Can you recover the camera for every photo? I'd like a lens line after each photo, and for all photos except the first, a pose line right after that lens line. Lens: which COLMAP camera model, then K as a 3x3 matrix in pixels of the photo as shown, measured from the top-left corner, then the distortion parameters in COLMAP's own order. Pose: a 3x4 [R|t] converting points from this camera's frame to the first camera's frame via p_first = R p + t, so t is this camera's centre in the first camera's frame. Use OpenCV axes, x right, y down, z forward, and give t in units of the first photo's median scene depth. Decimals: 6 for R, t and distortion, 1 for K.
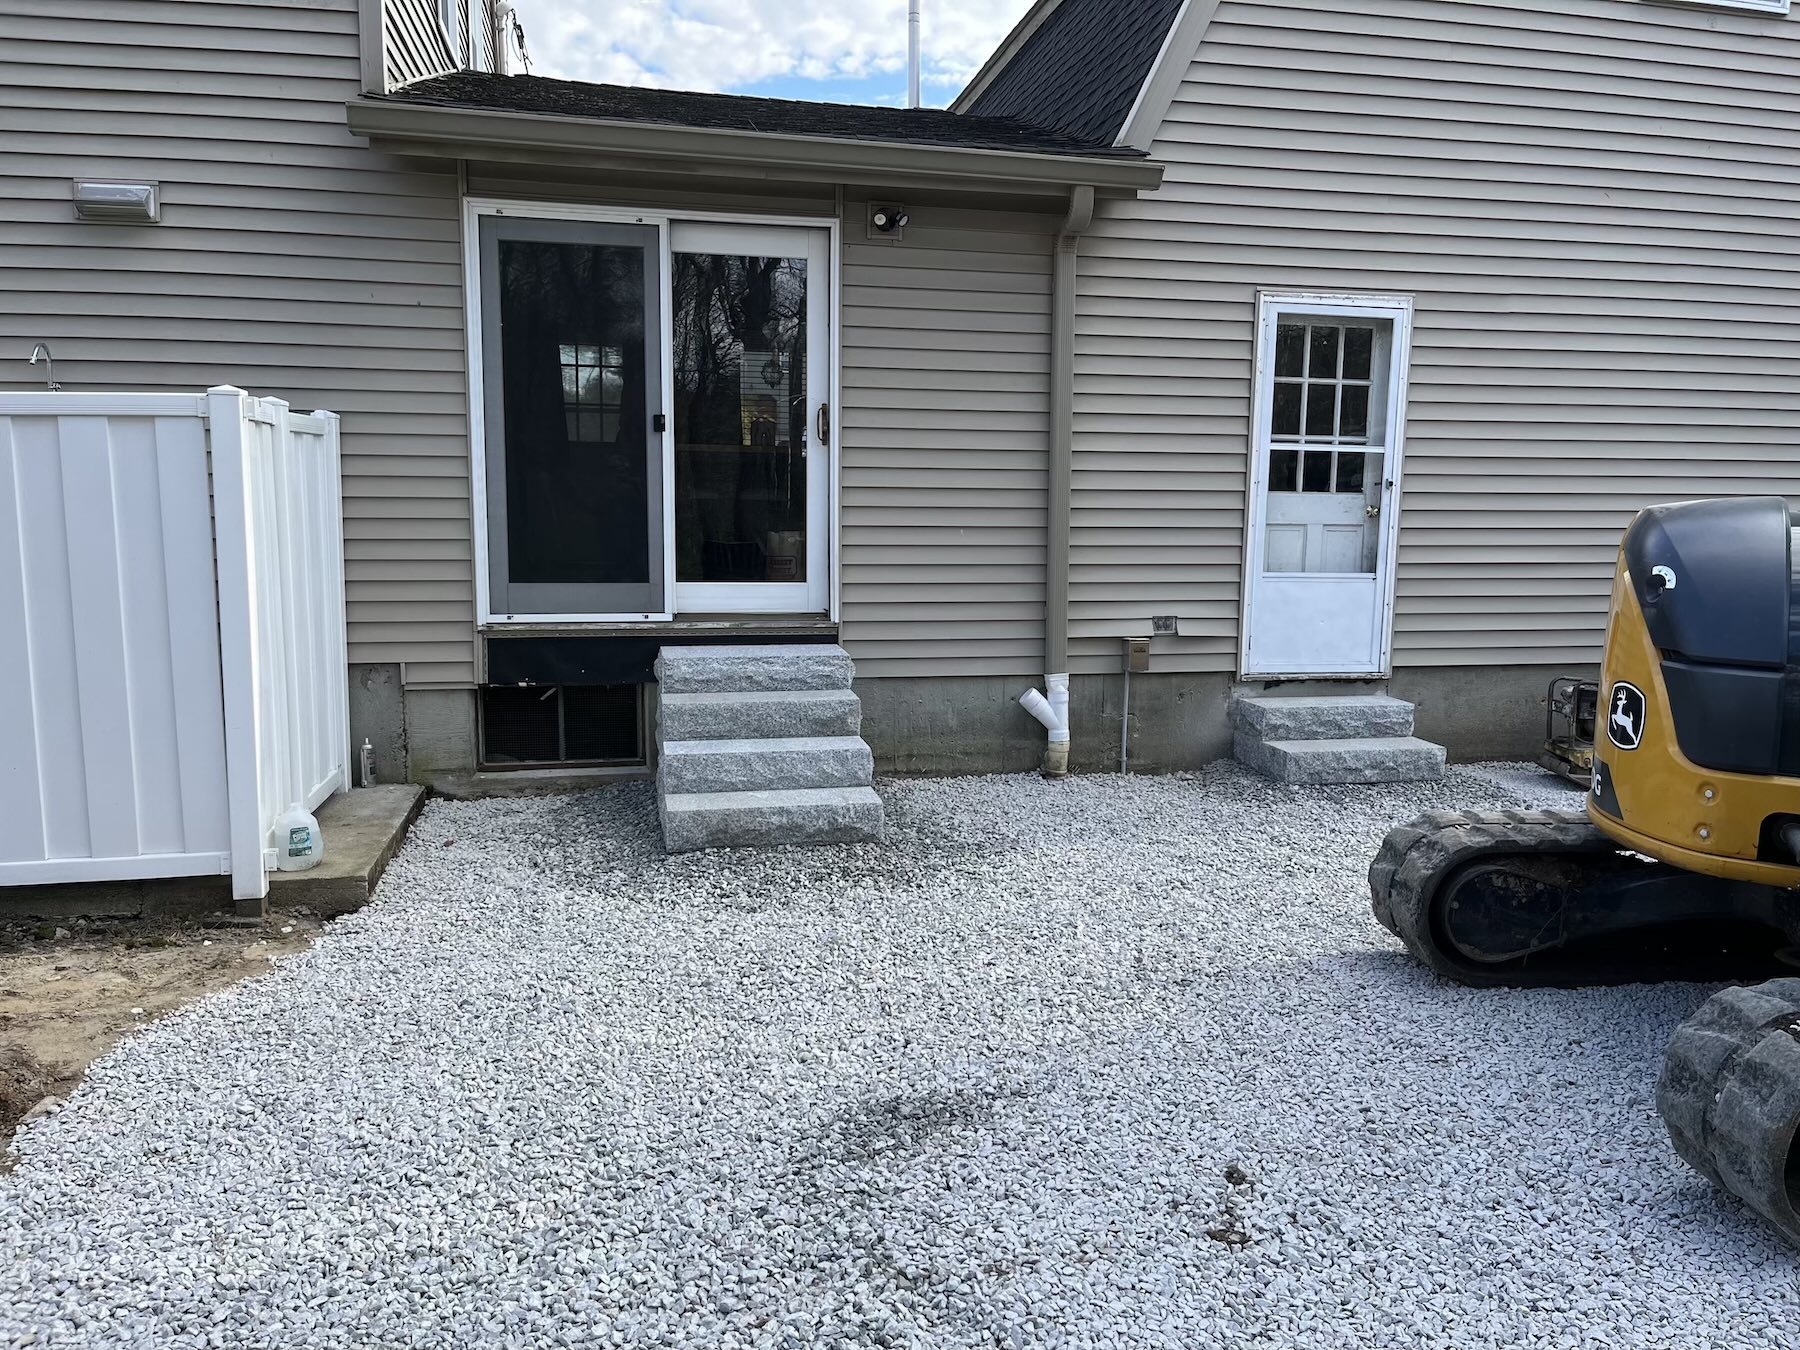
lens RADIAL K [[1355.4, 0, 923.6], [0, 1355.4, 674.2], [0, 0, 1]] dist [0.057618, -0.092678]
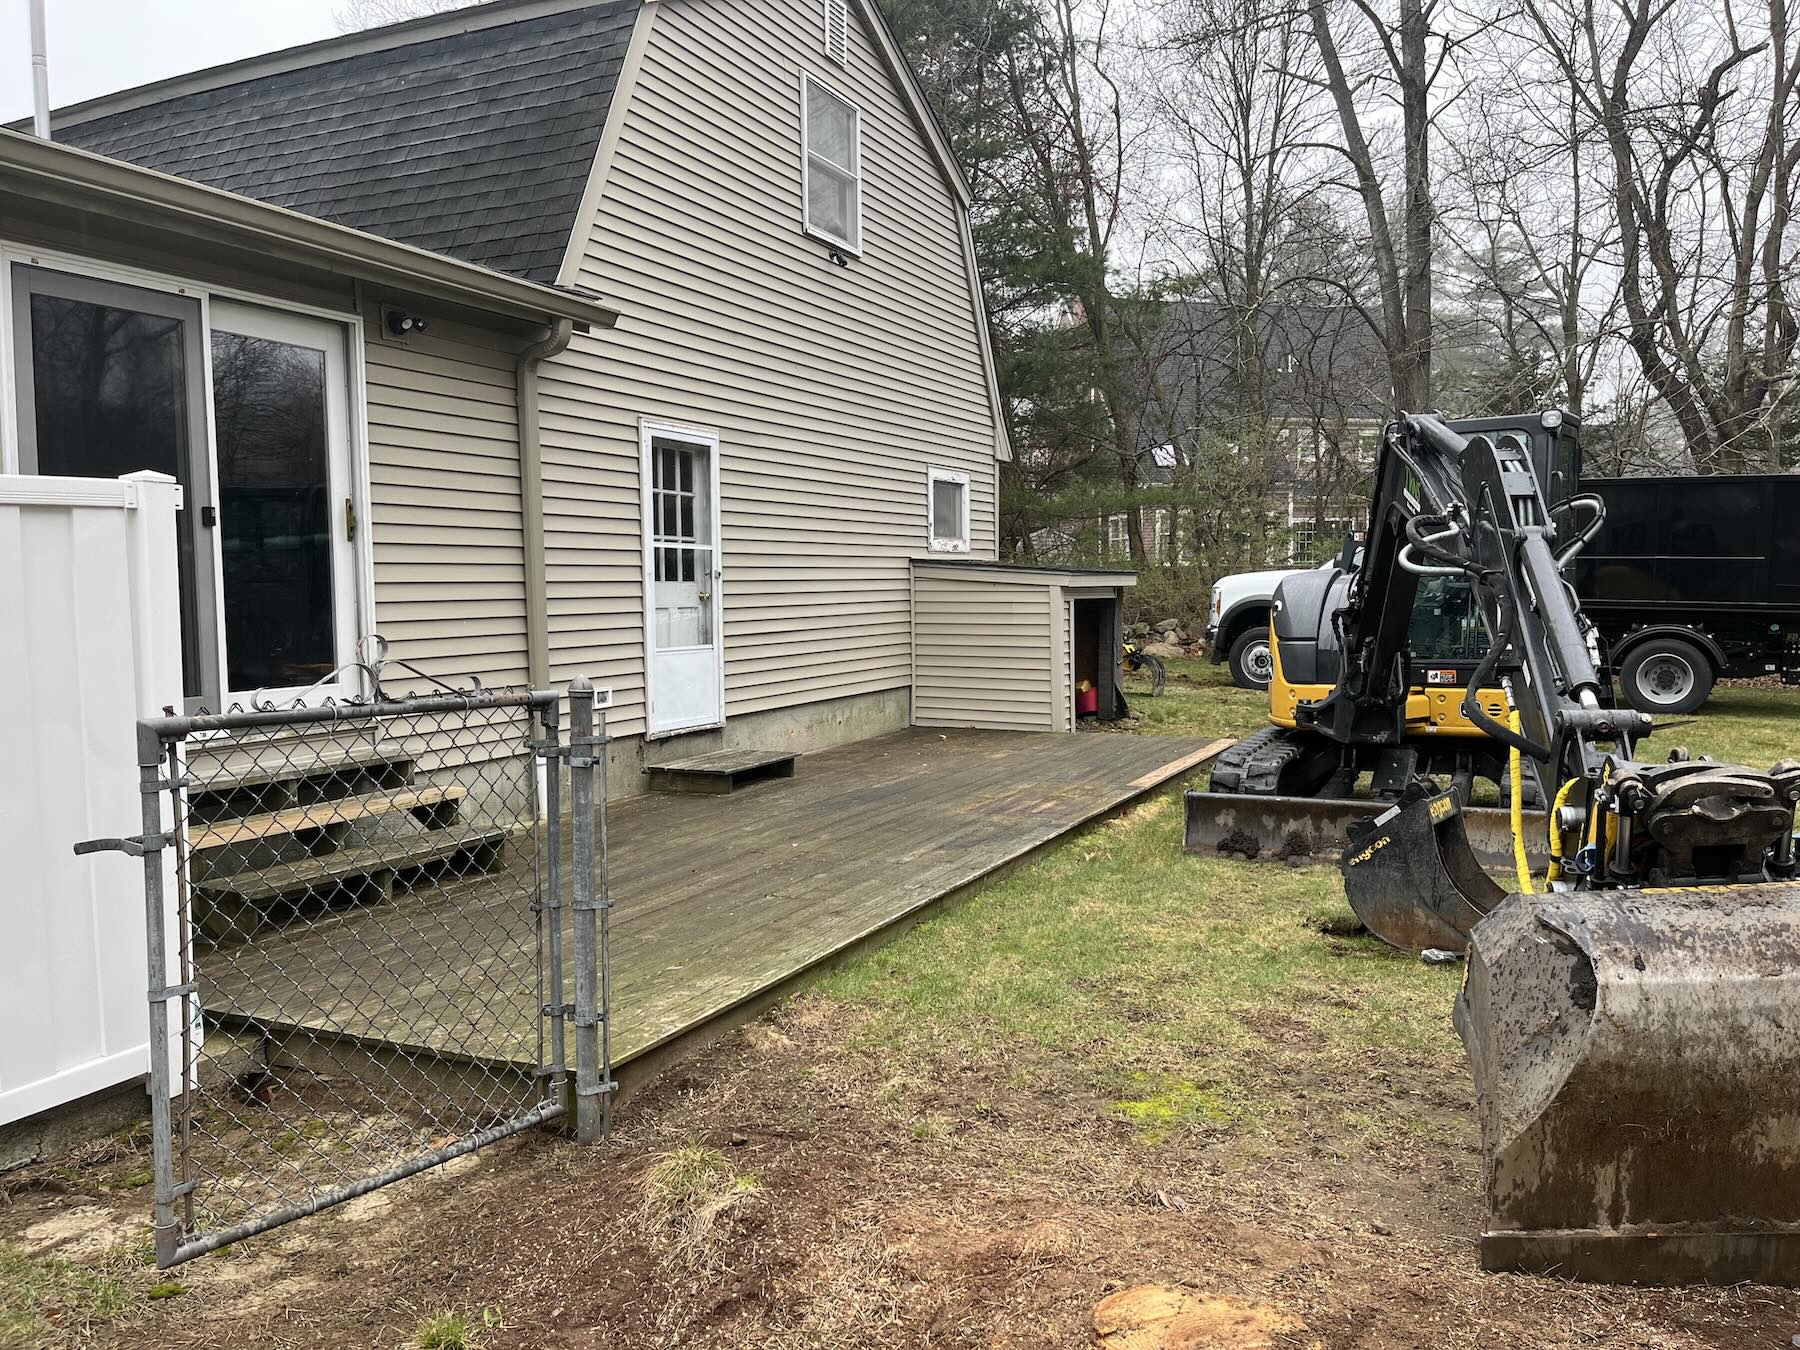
lens RADIAL K [[1347.1, 0, 900.0], [0, 1347.1, 675.0], [0, 0, 1]] dist [0.056113, -0.068453]
pose [[0.616260, -0.073304, 0.784124, -0.572154], [0.125269, 0.992106, -0.005705, -0.017848], [-0.777516, 0.101742, 0.620578, 0.096213]]
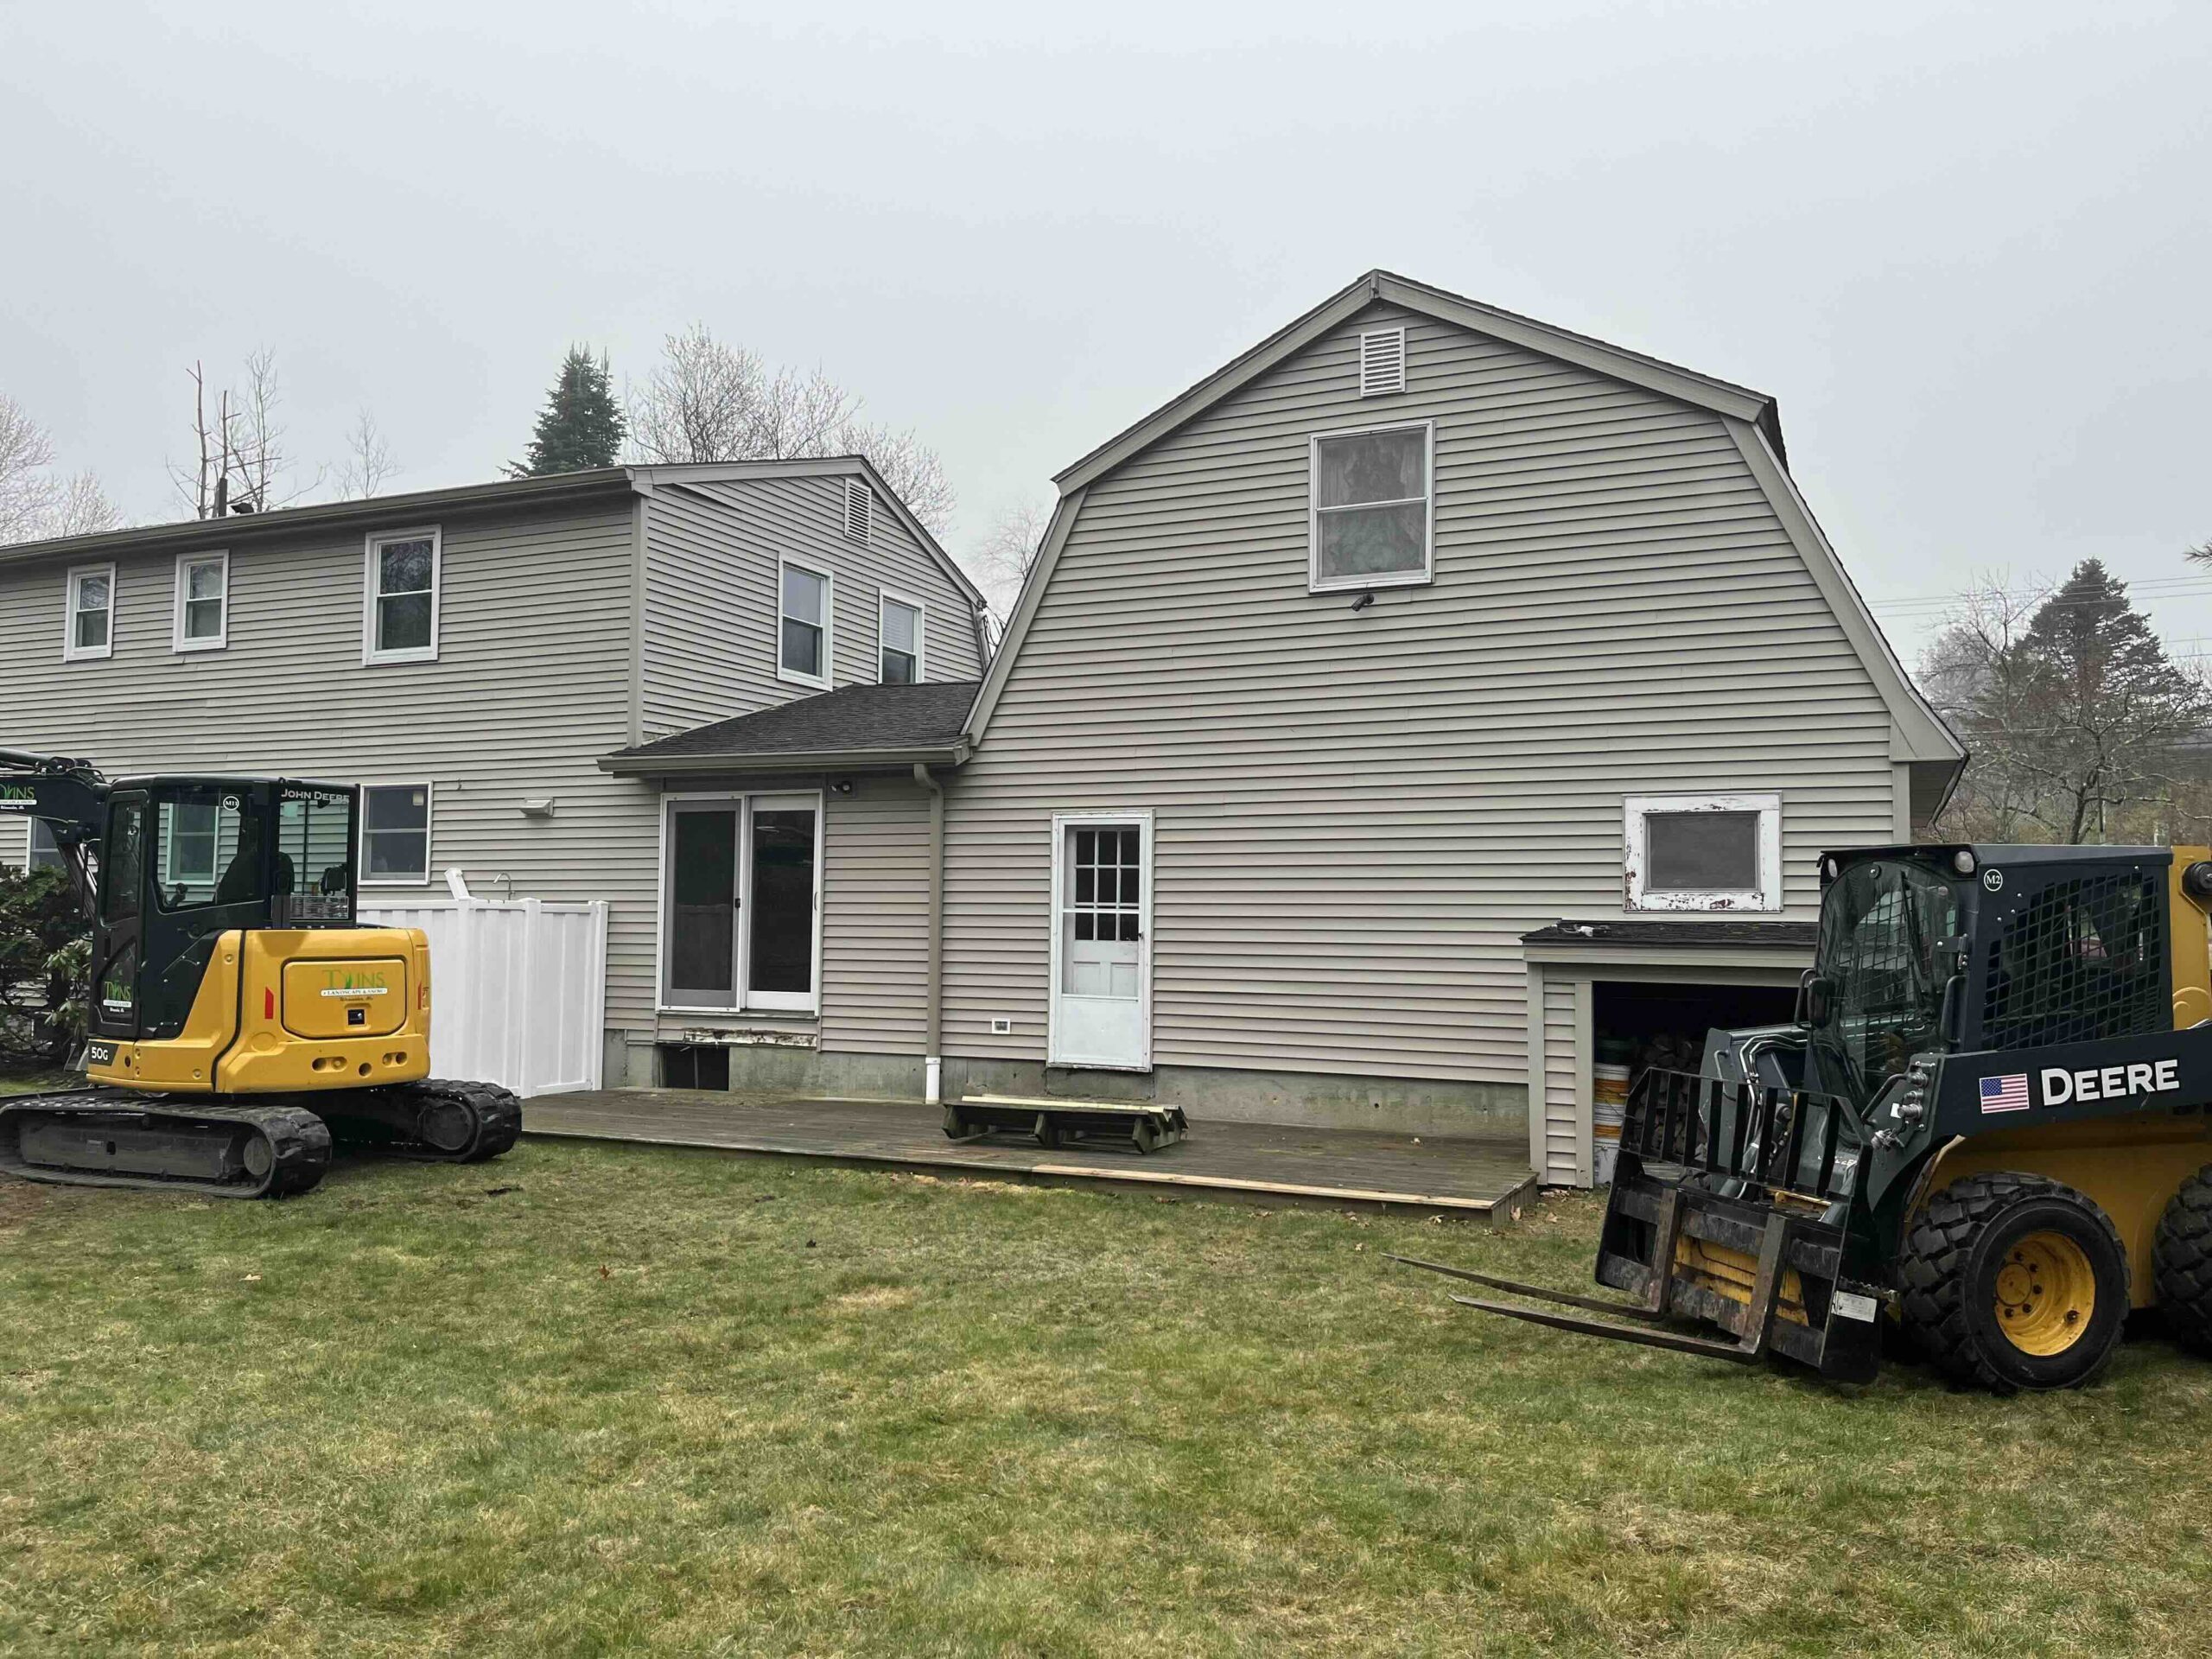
lens RADIAL K [[1655.4, 0, 1106.0], [0, 1655.4, 829.5], [0, 0, 1]] dist [0.056113, -0.068453]
pose [[0.796169, -0.039175, -0.603805, 1.429084], [-0.082306, 0.981615, -0.172216, 0.057707], [0.599450, 0.186810, 0.778307, -0.423643]]
